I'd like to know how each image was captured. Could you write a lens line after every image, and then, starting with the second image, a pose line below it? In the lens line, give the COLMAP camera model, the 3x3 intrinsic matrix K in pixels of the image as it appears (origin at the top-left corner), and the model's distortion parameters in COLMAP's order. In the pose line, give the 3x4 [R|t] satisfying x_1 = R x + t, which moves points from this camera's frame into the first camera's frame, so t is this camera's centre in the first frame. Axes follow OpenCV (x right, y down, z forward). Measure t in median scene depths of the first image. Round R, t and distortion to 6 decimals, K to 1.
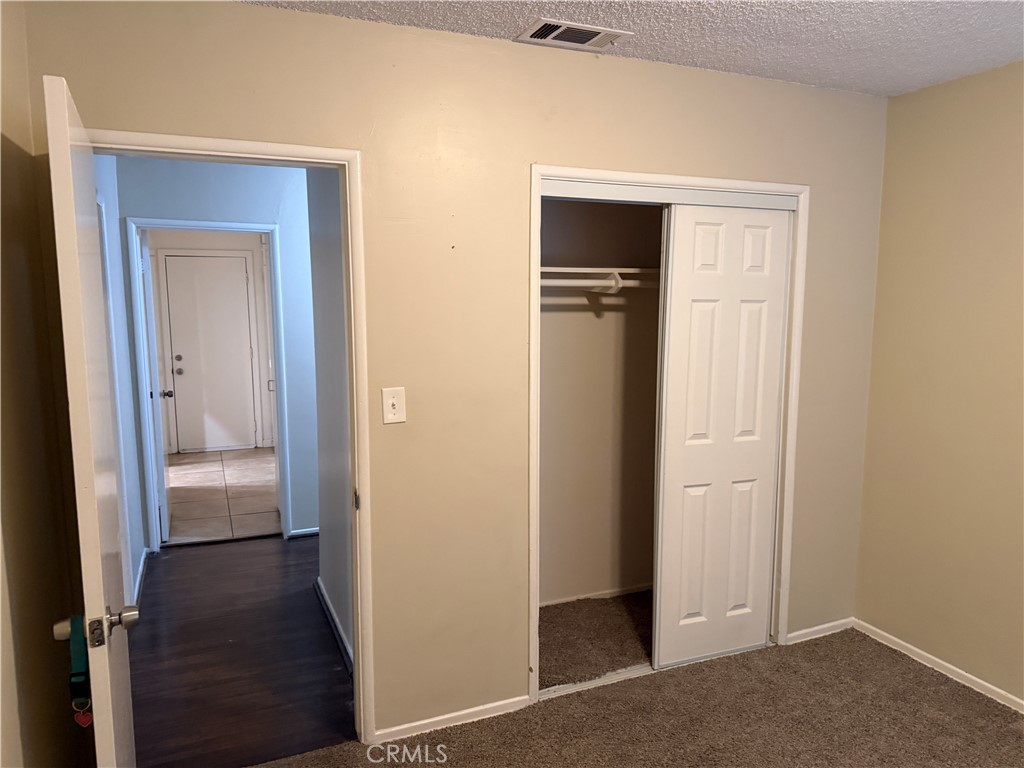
lens RADIAL K [[737.9, 0, 512.0], [0, 737.9, 384.0], [0, 0, 1]] dist [0.007893, 0.001610]
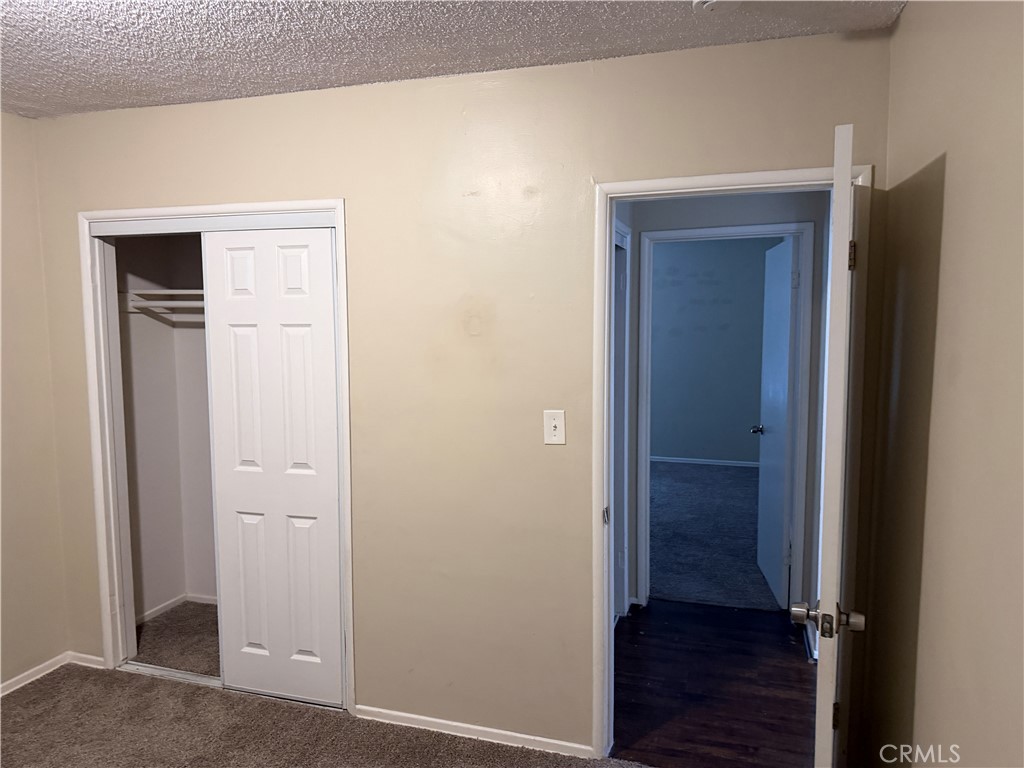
lens RADIAL K [[716.5, 0, 512.0], [0, 716.5, 384.0], [0, 0, 1]] dist [-0.002914, -0.001542]
pose [[0.776101, 0.054095, -0.628285, 1.053811], [-0.074816, 0.997176, -0.006561, -0.050530], [0.626155, 0.052097, 0.777956, 0.440445]]
